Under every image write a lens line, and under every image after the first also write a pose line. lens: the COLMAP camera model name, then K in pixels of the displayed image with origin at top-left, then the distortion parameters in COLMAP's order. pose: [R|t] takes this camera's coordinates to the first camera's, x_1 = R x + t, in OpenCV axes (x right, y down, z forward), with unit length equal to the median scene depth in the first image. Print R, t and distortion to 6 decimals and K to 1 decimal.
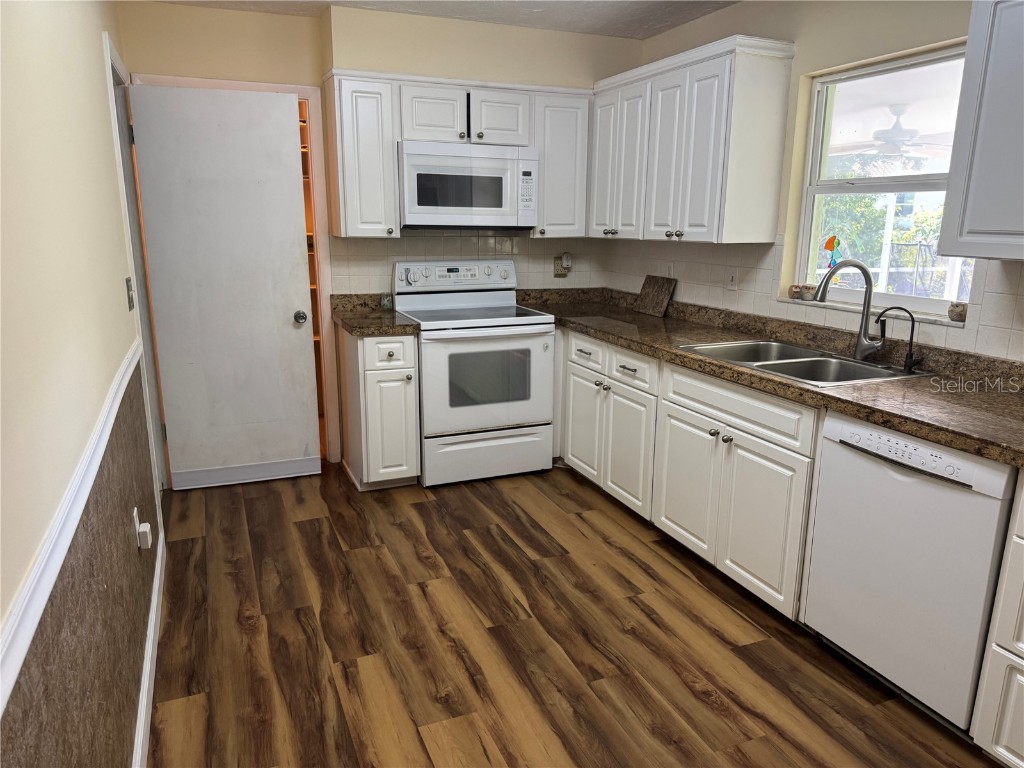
lens RADIAL K [[725.1, 0, 513.9], [0, 725.1, 392.0], [0, 0, 1]] dist [0.154634, -0.276550]
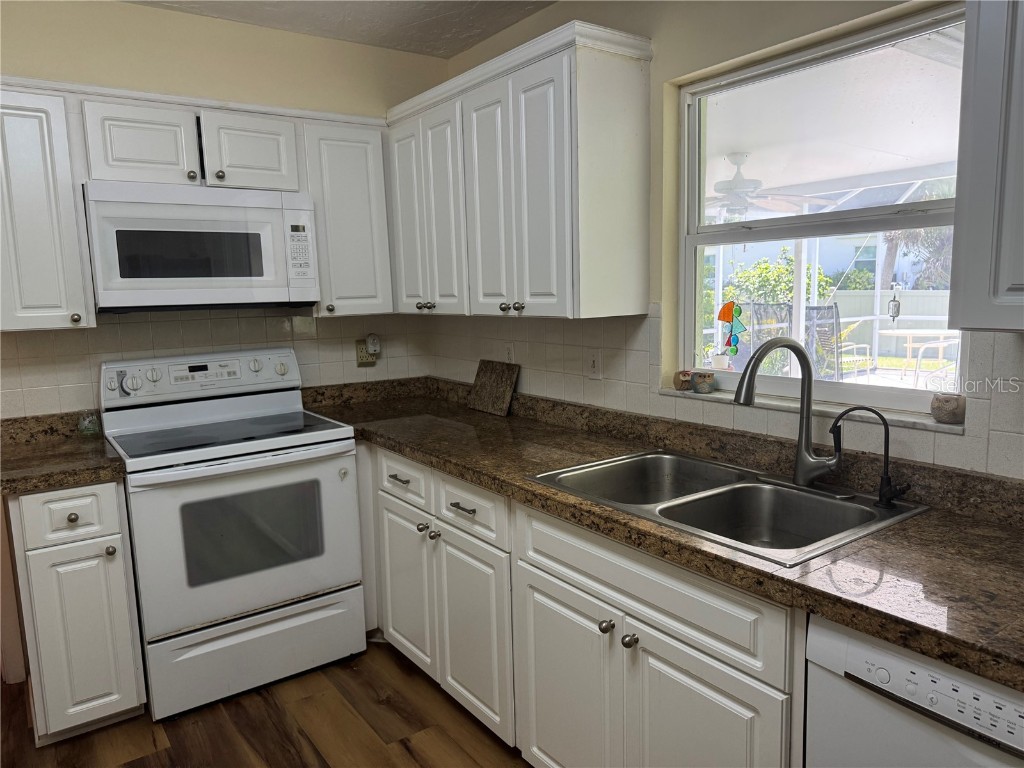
lens RADIAL K [[722.7, 0, 513.6], [0, 722.7, 387.6], [0, 0, 1]] dist [0.121651, -0.177380]
pose [[0.975055, -0.066020, 0.211919, 0.069677], [0.086241, 0.992413, -0.087631, -0.079279], [-0.204526, 0.103721, 0.973350, 0.340673]]
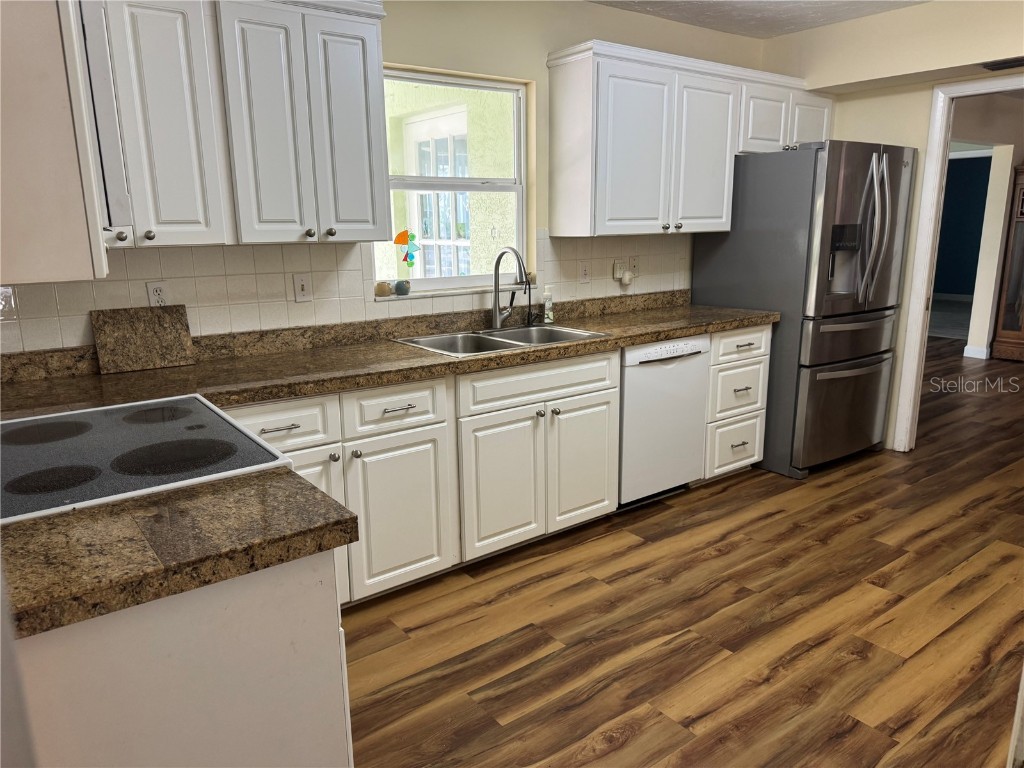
lens RADIAL K [[725.6, 0, 529.7], [0, 725.6, 368.0], [0, 0, 1]] dist [0.046976, -0.031093]
pose [[-0.258380, -0.208023, 0.943380, -0.587684], [0.229360, 0.935408, 0.269084, -0.246272], [-0.938421, 0.285900, -0.193978, 1.010402]]
